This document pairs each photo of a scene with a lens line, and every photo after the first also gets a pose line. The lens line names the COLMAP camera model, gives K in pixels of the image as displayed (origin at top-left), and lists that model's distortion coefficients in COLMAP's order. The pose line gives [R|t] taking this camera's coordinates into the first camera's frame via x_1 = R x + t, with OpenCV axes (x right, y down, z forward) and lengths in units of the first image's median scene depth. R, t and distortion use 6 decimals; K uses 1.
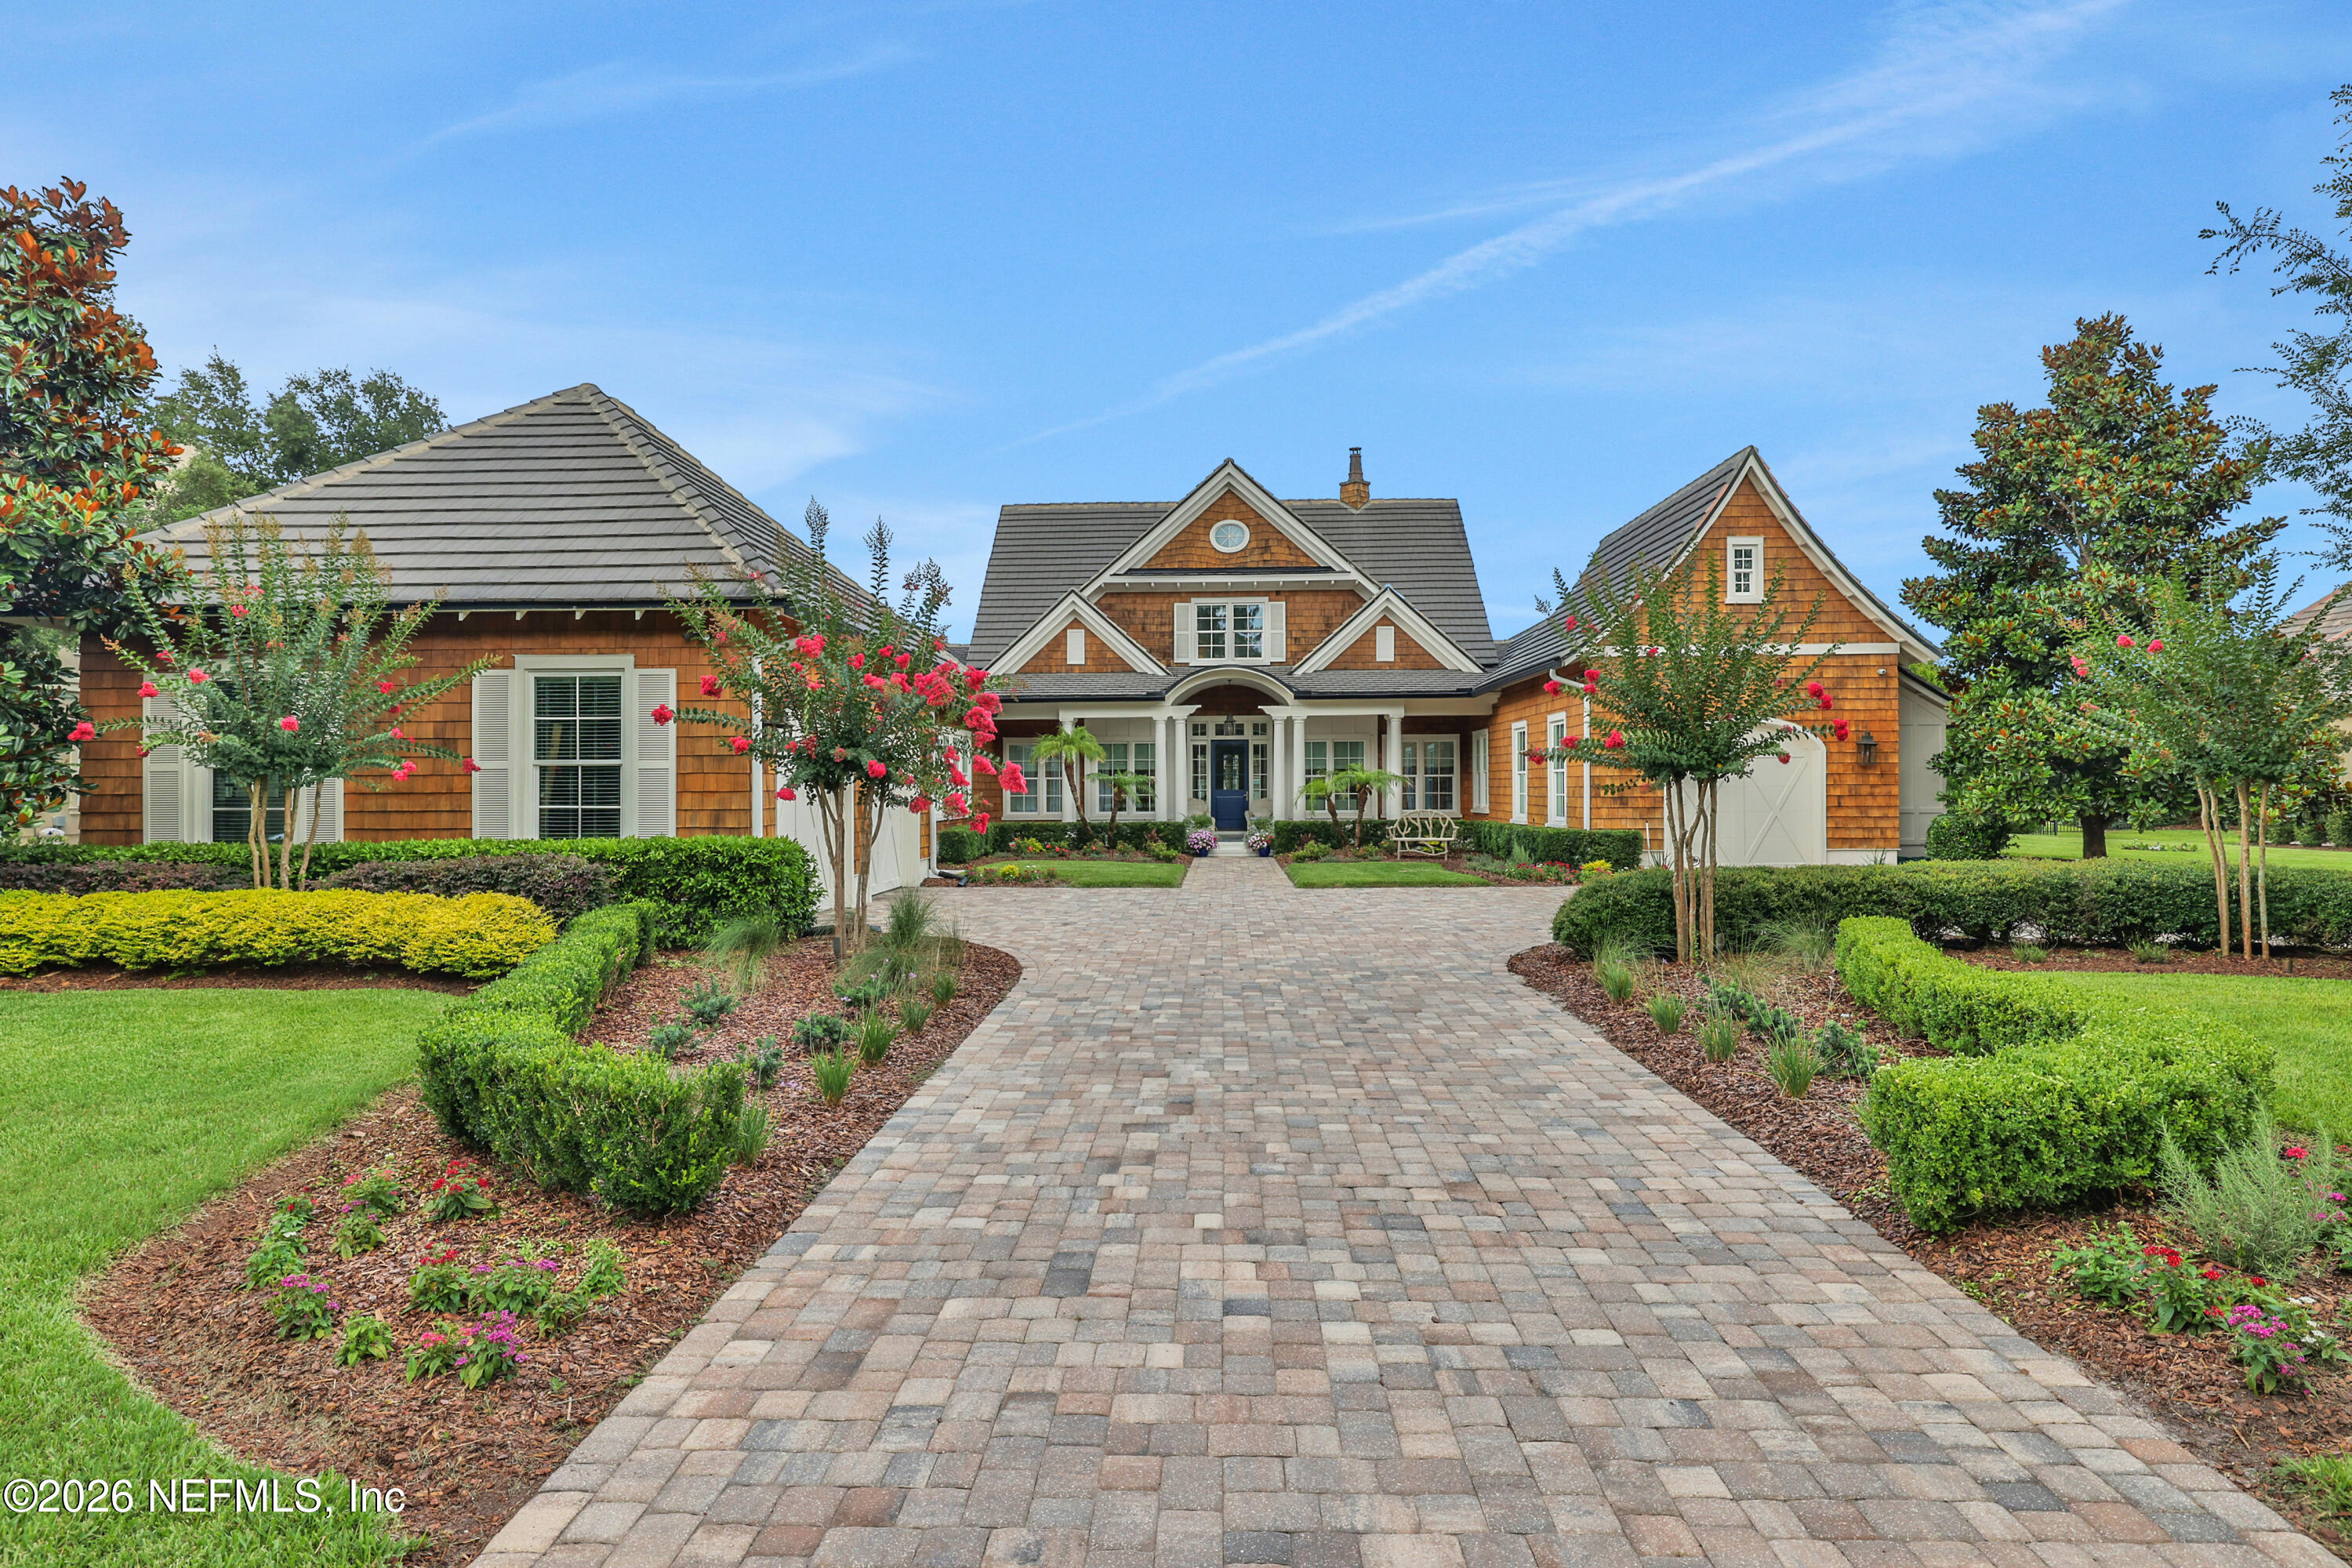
lens RADIAL K [[1198.0, 0, 1170.7], [0, 1198.0, 779.7], [0, 0, 1]] dist [-0.002102, -0.001827]
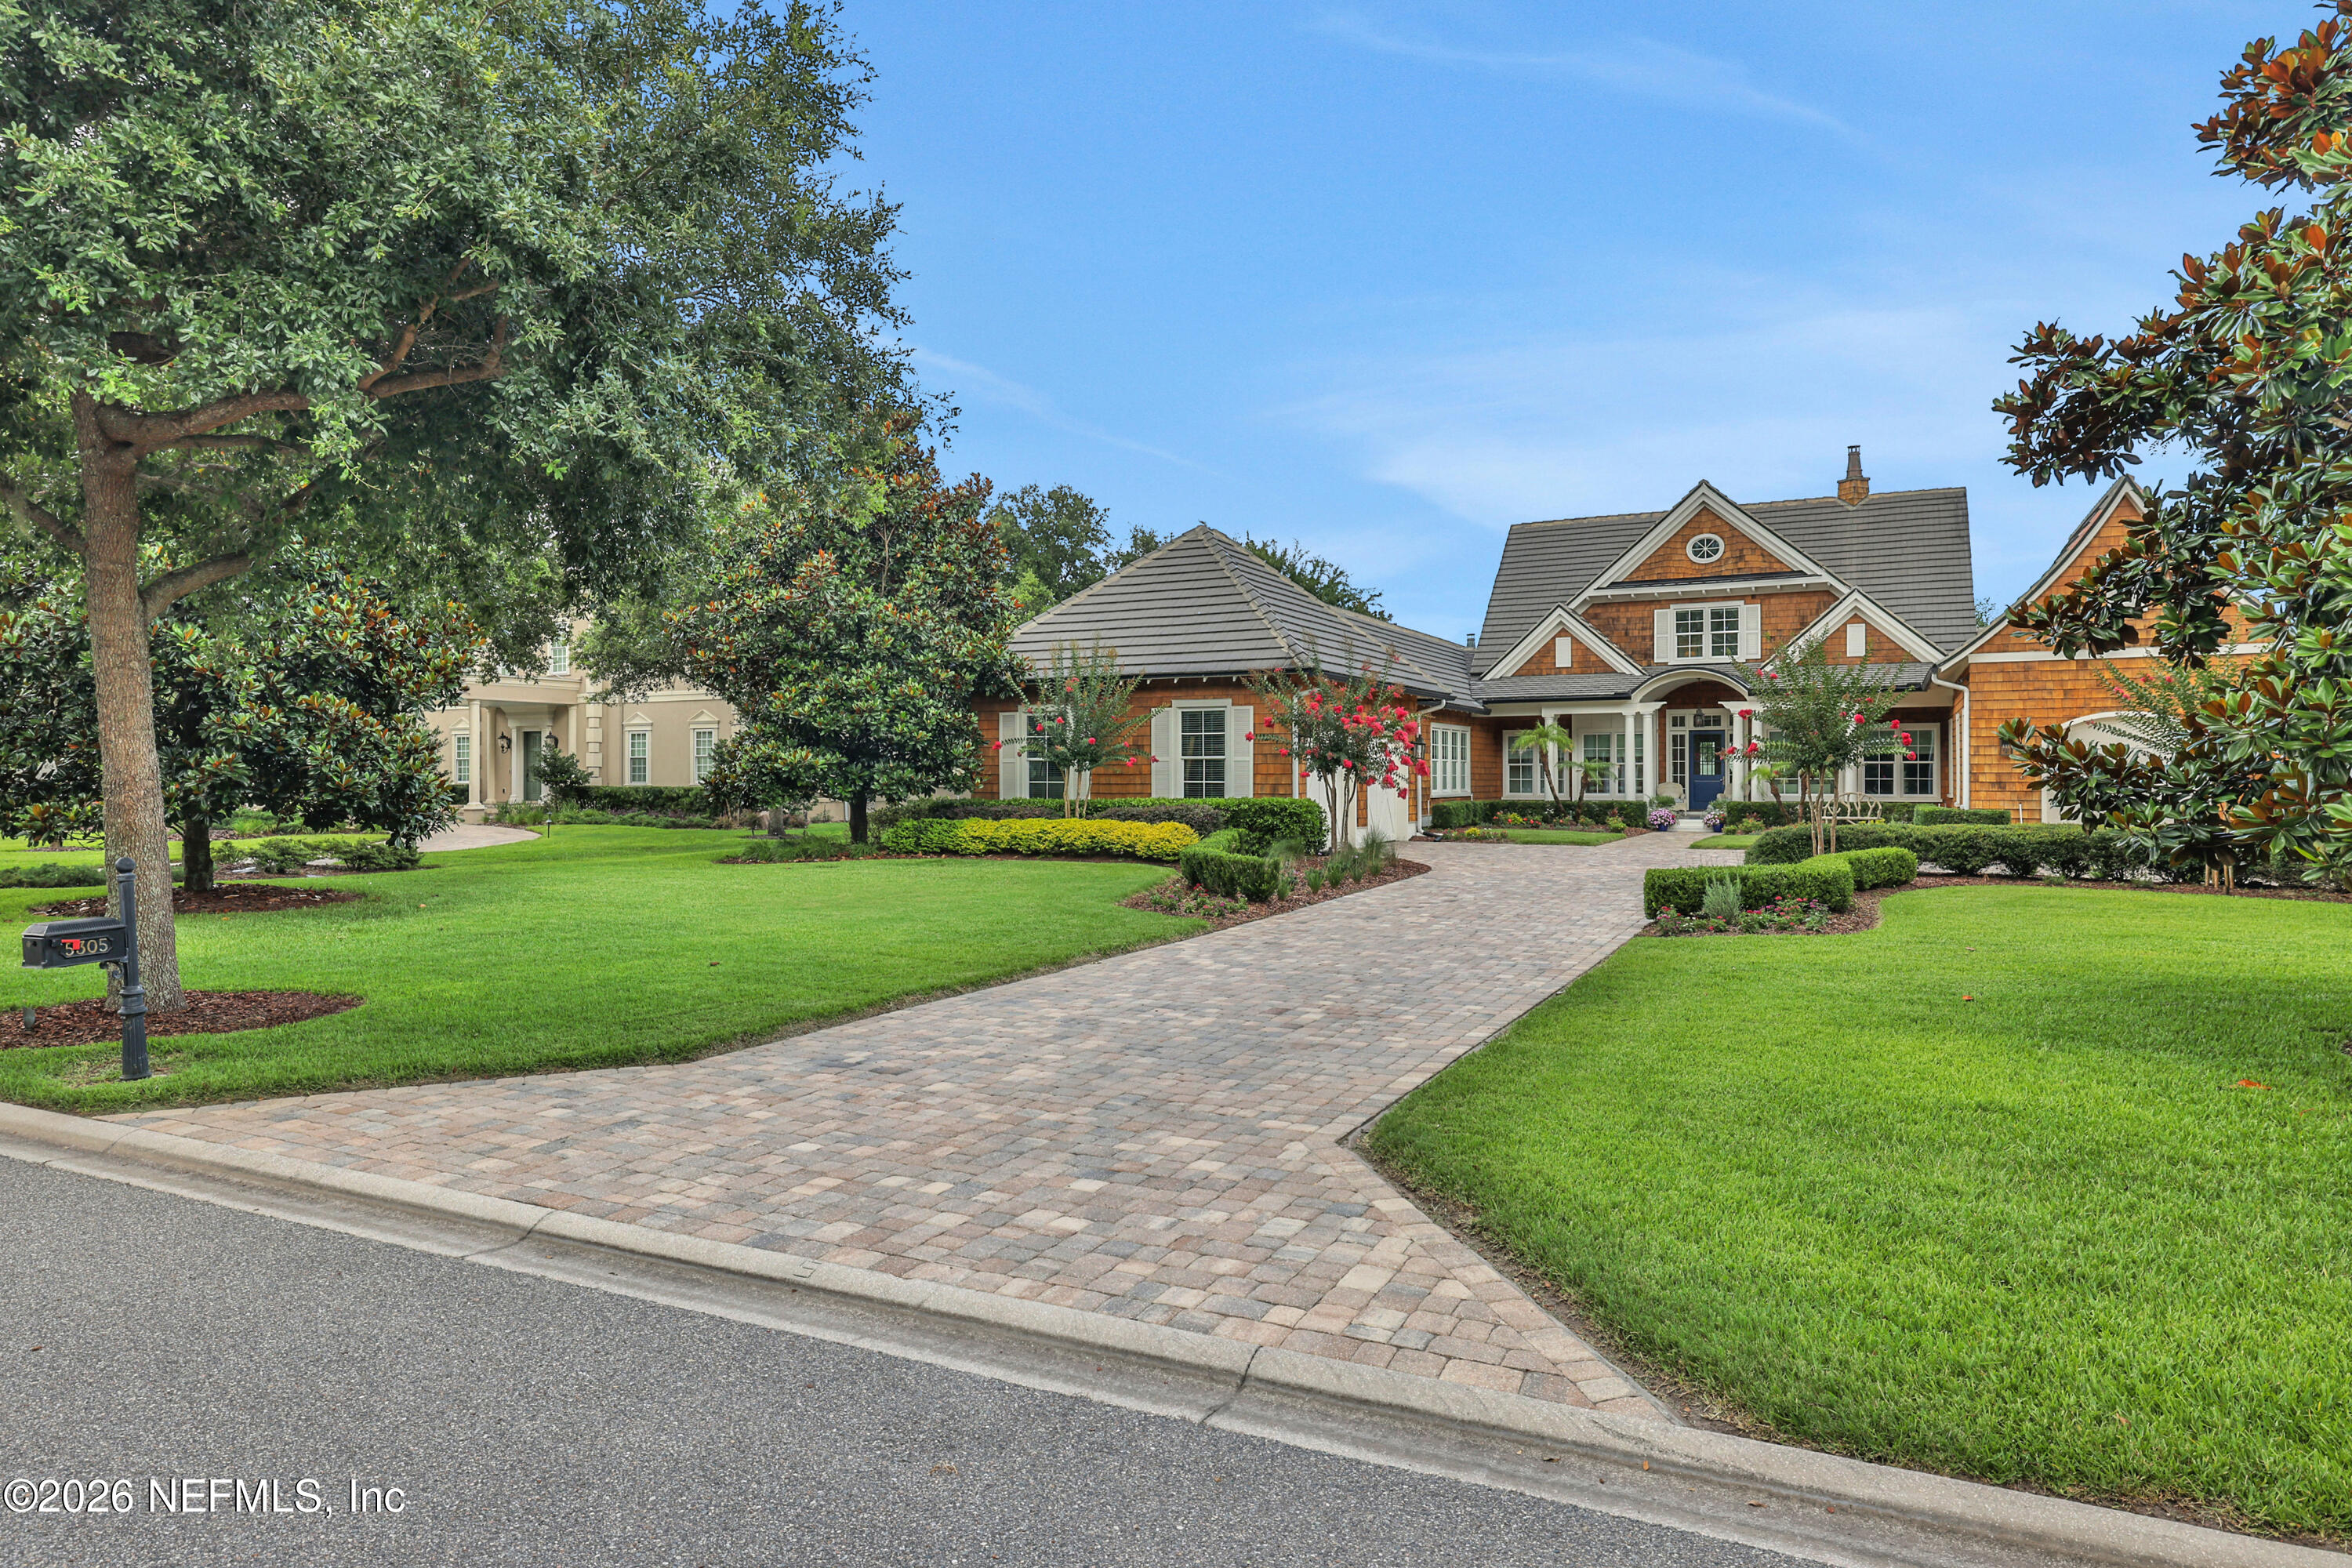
lens RADIAL K [[1366.8, 0, 1171.2], [0, 1366.8, 754.0], [0, 0, 1]] dist [-0.000709, -0.000059]
pose [[0.904423, -0.002288, -0.426631, 0.158822], [-0.000487, 0.999979, -0.006395, -0.002951], [0.426637, 0.005992, 0.904403, -0.410561]]
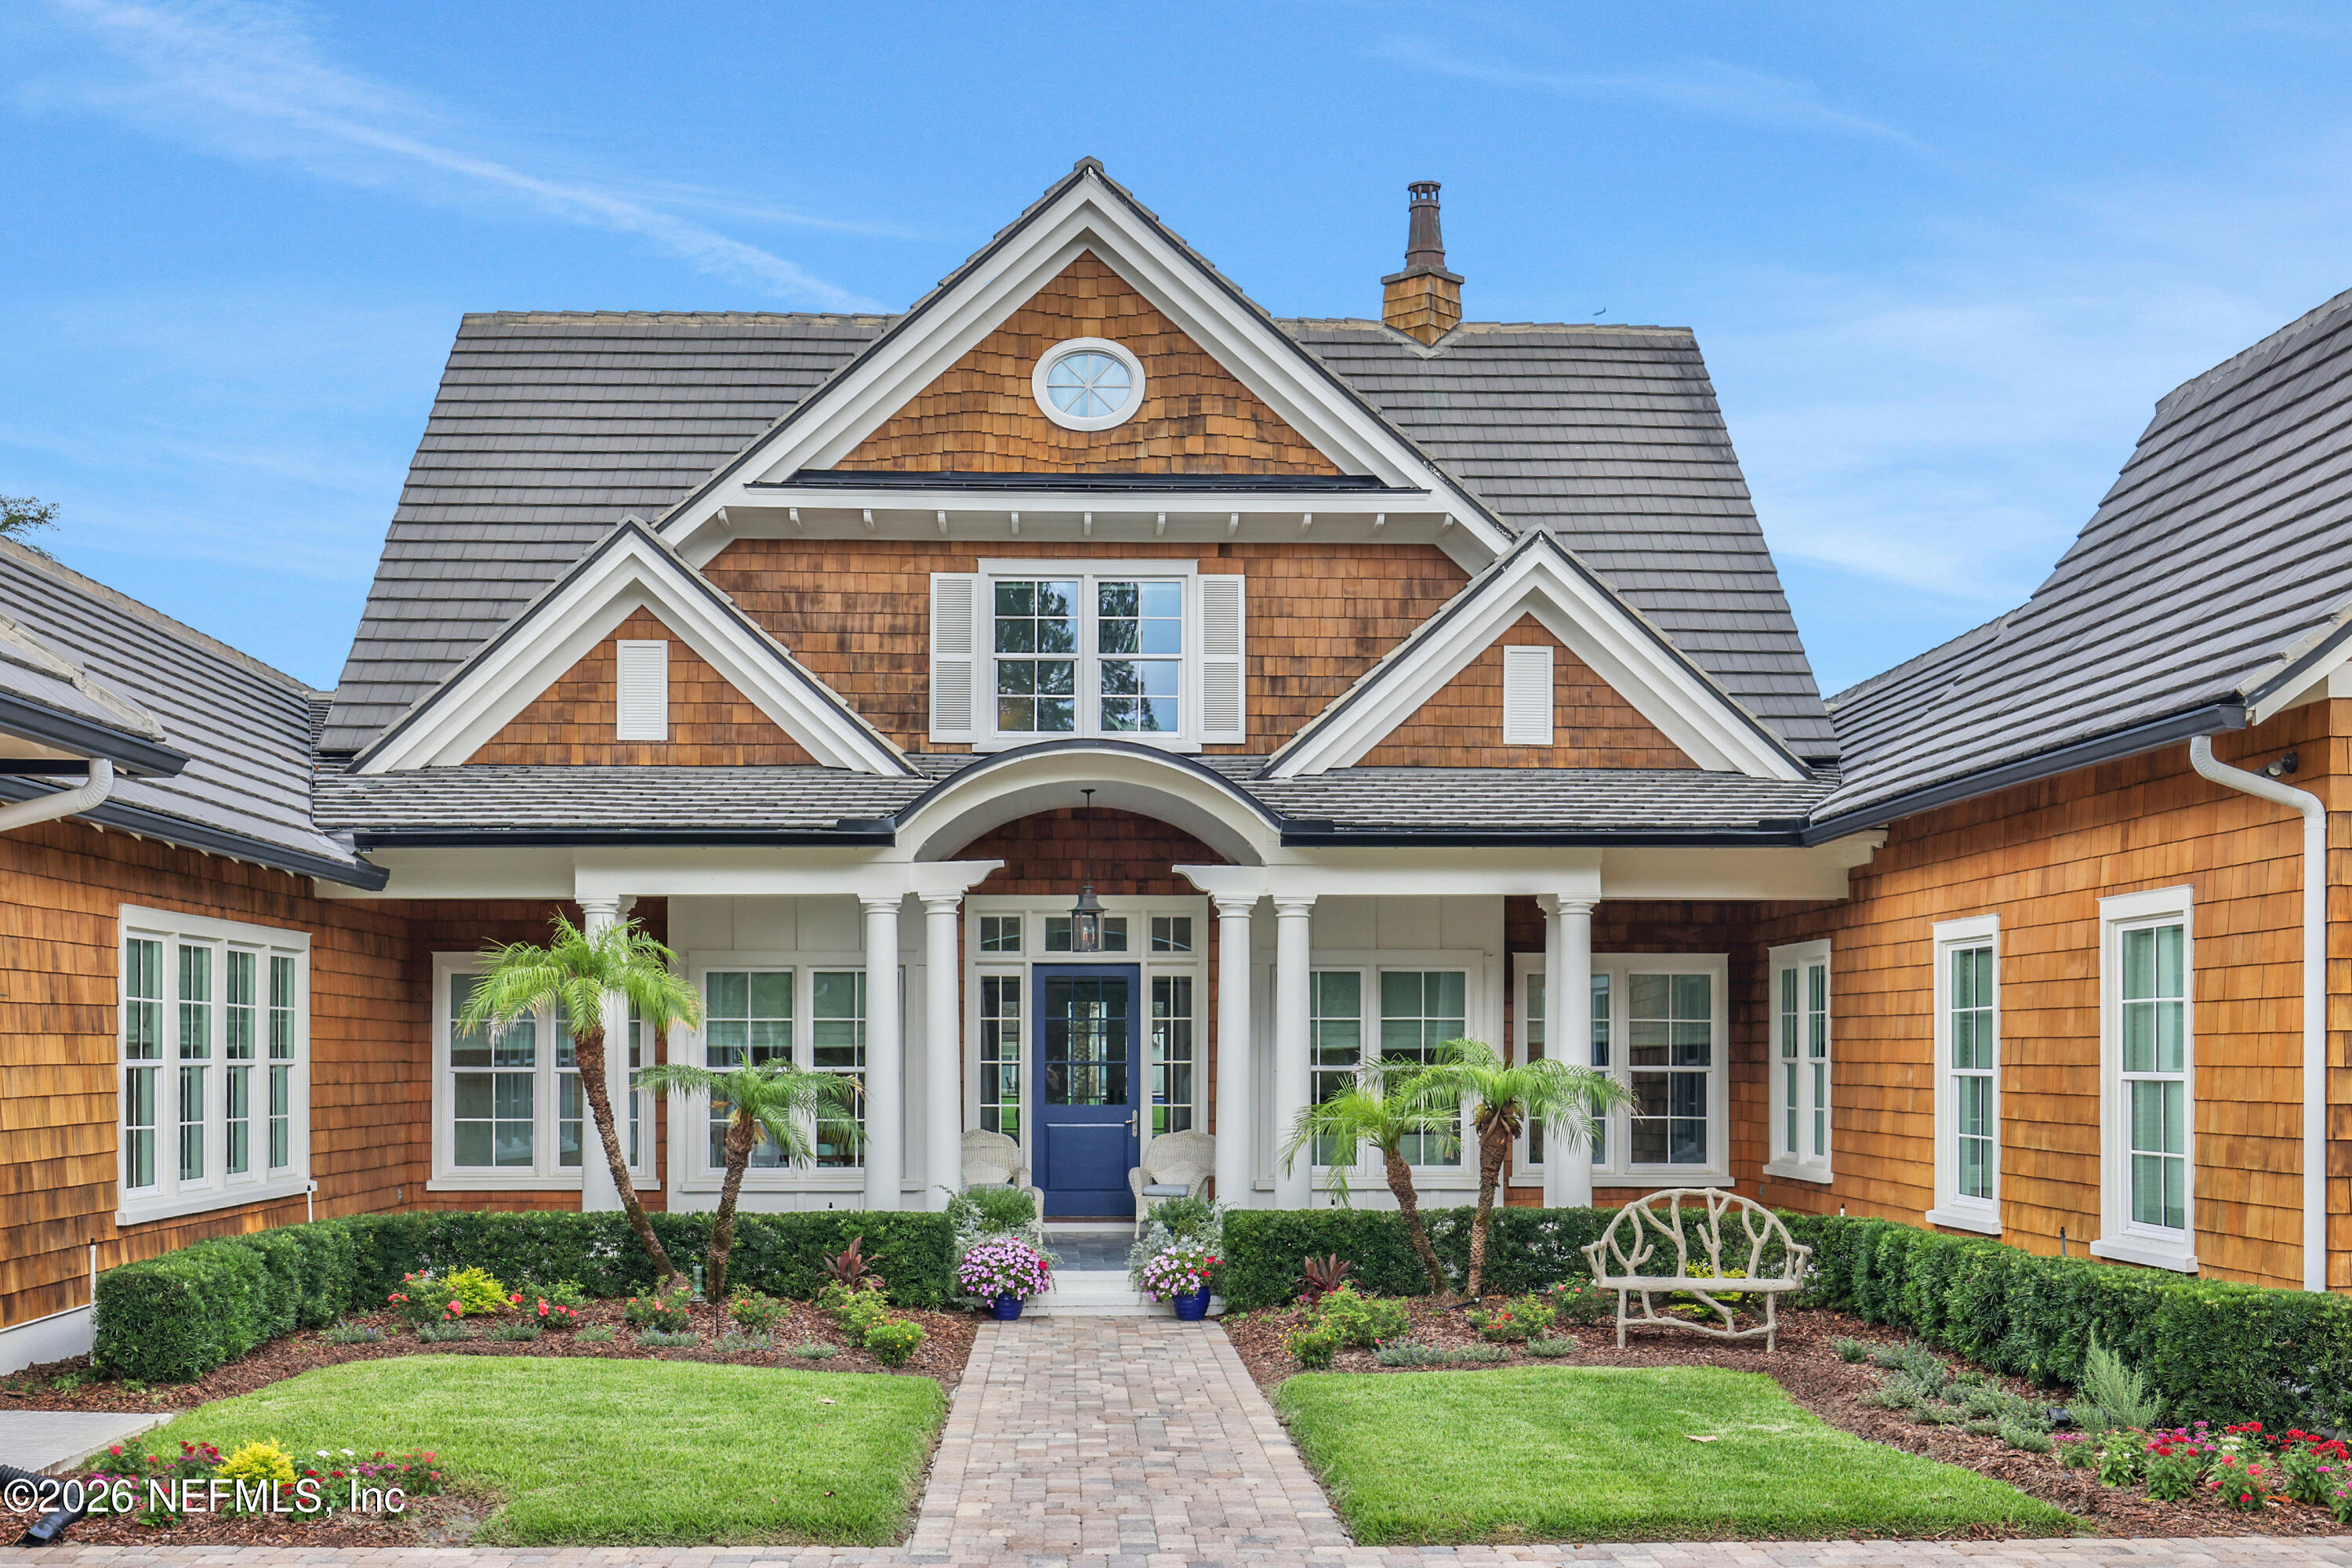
lens RADIAL K [[2430.3, 0, 1148.3], [0, 2430.3, 1044.4], [0, 0, 1]] dist [-0.006321, 0.000000]
pose [[0.996813, 0.005397, 0.079589, 0.011958], [-0.005655, 0.999979, 0.003009, -0.013229], [-0.079571, -0.003450, 0.996823, 0.321243]]
